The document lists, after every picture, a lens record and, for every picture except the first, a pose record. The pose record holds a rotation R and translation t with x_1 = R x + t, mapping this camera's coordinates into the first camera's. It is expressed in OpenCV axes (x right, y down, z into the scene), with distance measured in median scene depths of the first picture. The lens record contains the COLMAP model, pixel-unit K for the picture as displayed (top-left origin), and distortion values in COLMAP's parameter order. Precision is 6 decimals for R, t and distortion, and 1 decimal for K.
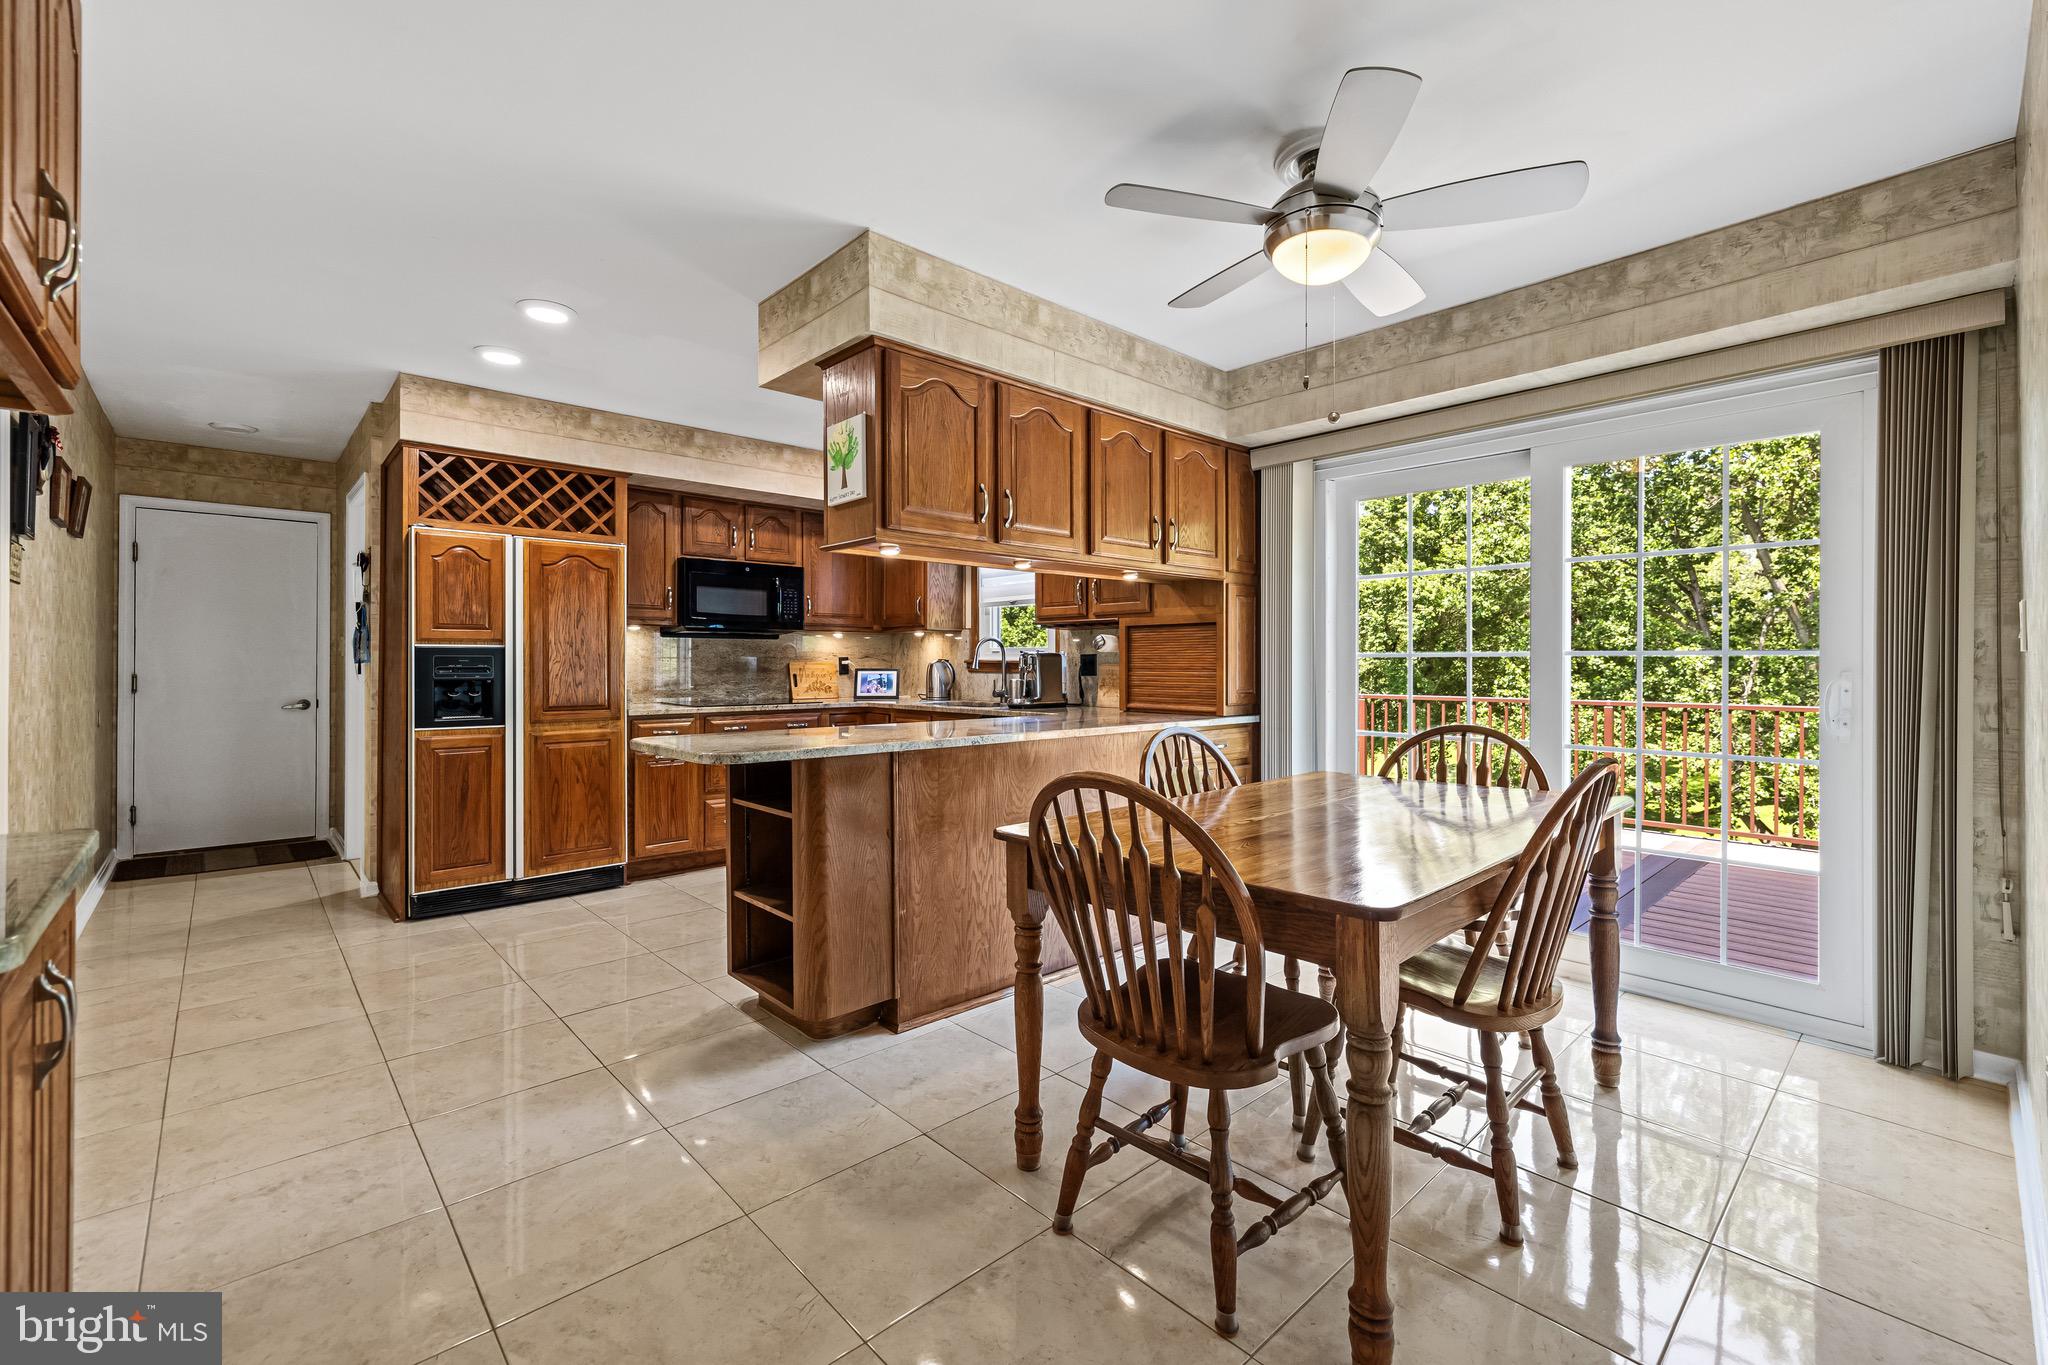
lens RADIAL K [[860.6, 0, 1018.2], [0, 860.6, 663.2], [0, 0, 1]] dist [0.001507, 0.000370]
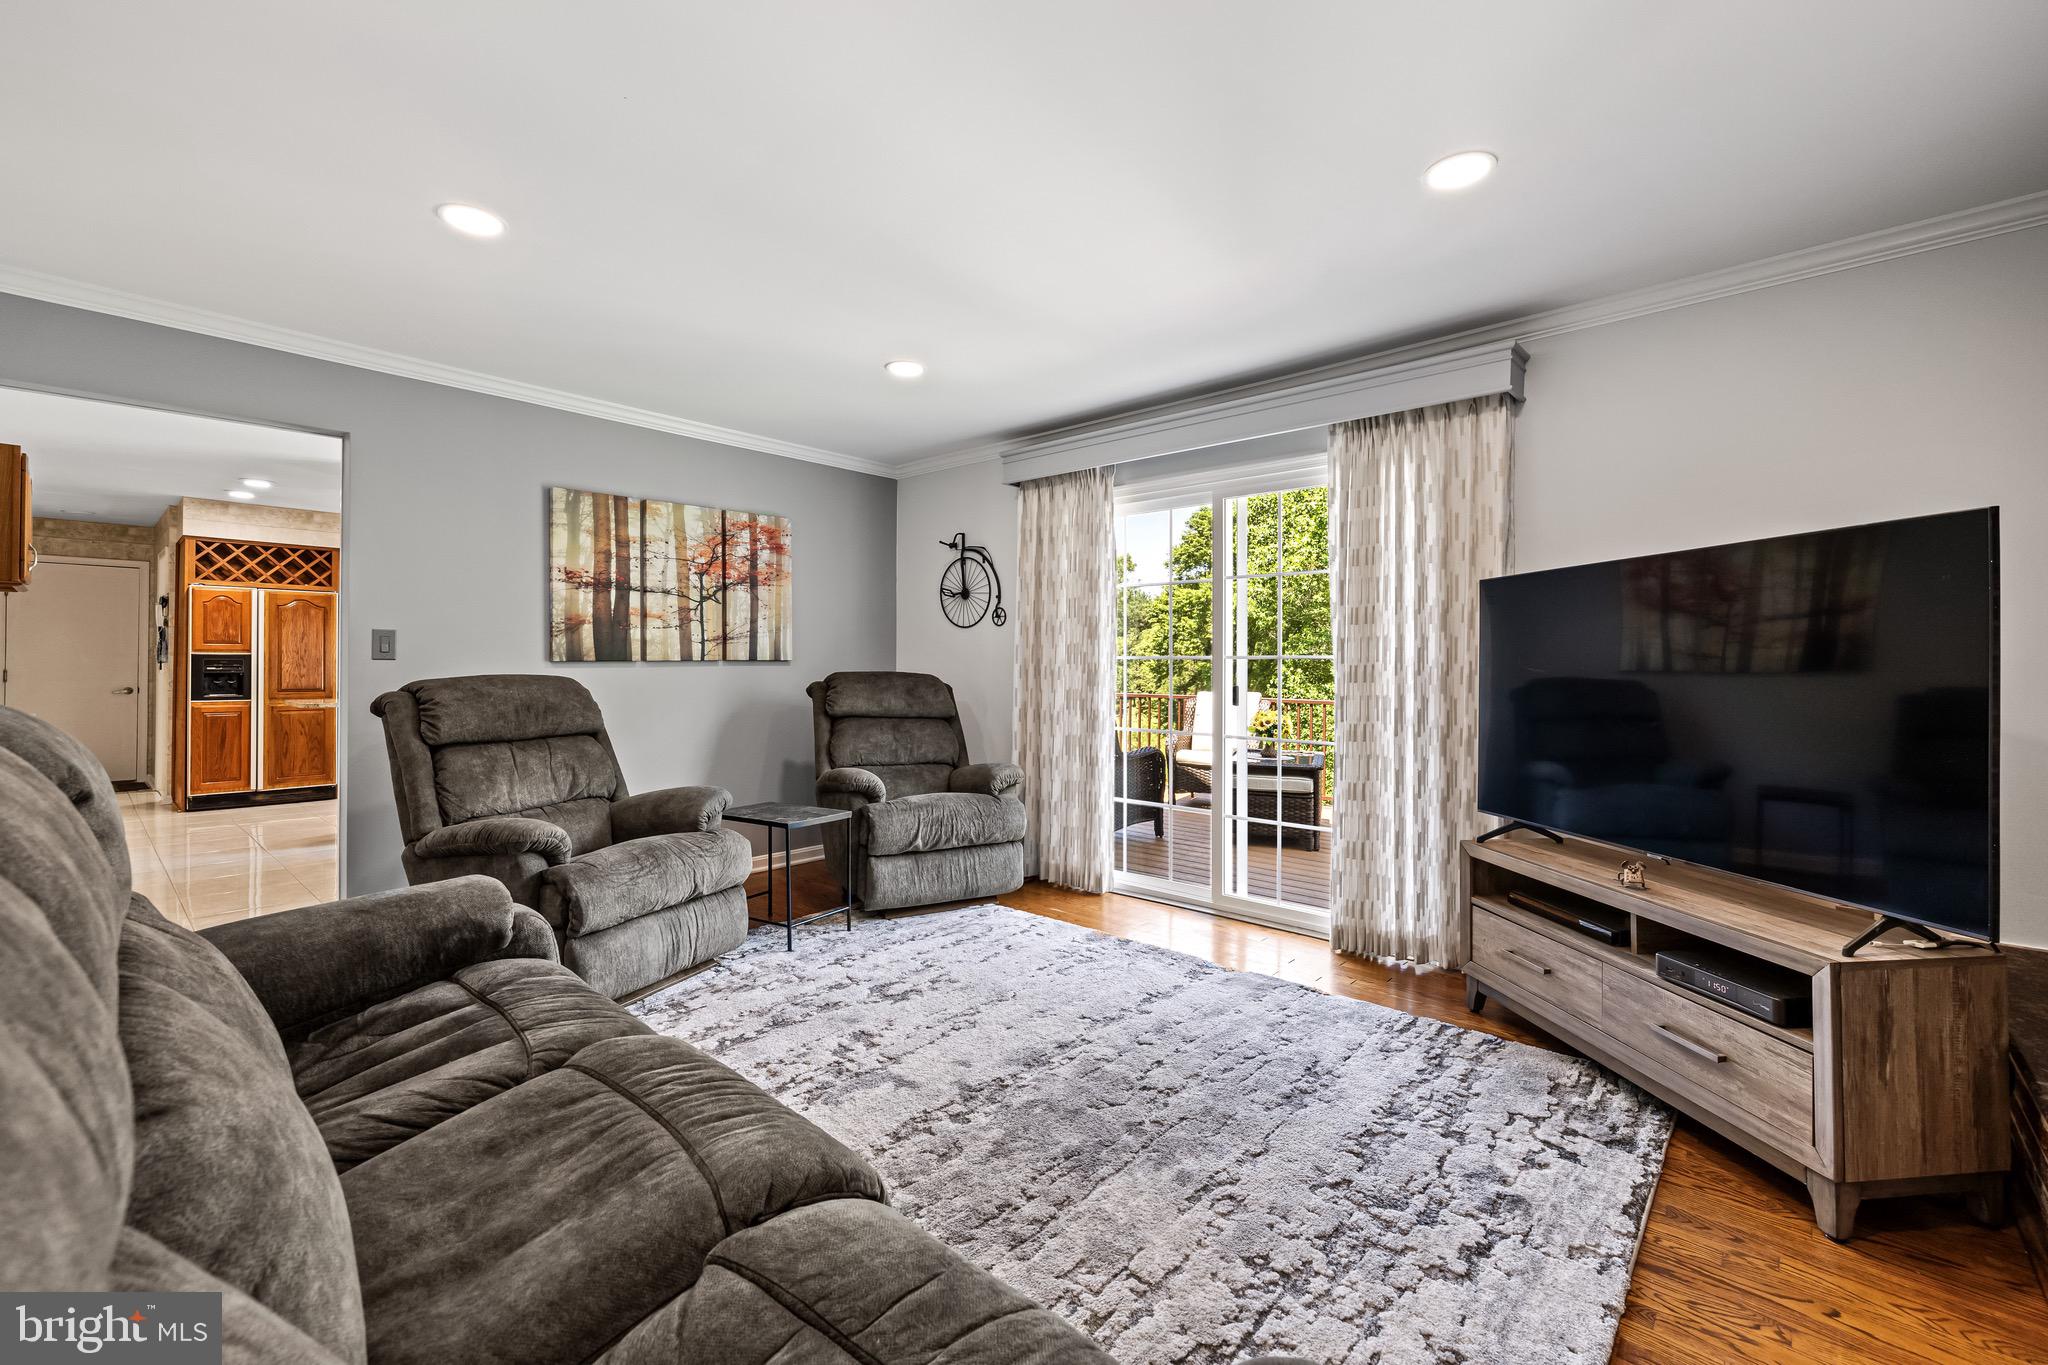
lens RADIAL K [[860.6, 0, 1018.2], [0, 860.6, 663.2], [0, 0, 1]] dist [0.001507, 0.000370]
pose [[0.995739, 0.004702, 0.092097, 0.748862], [-0.004601, 0.999989, -0.001310, -0.005476], [-0.092103, 0.000880, 0.995749, -0.829685]]
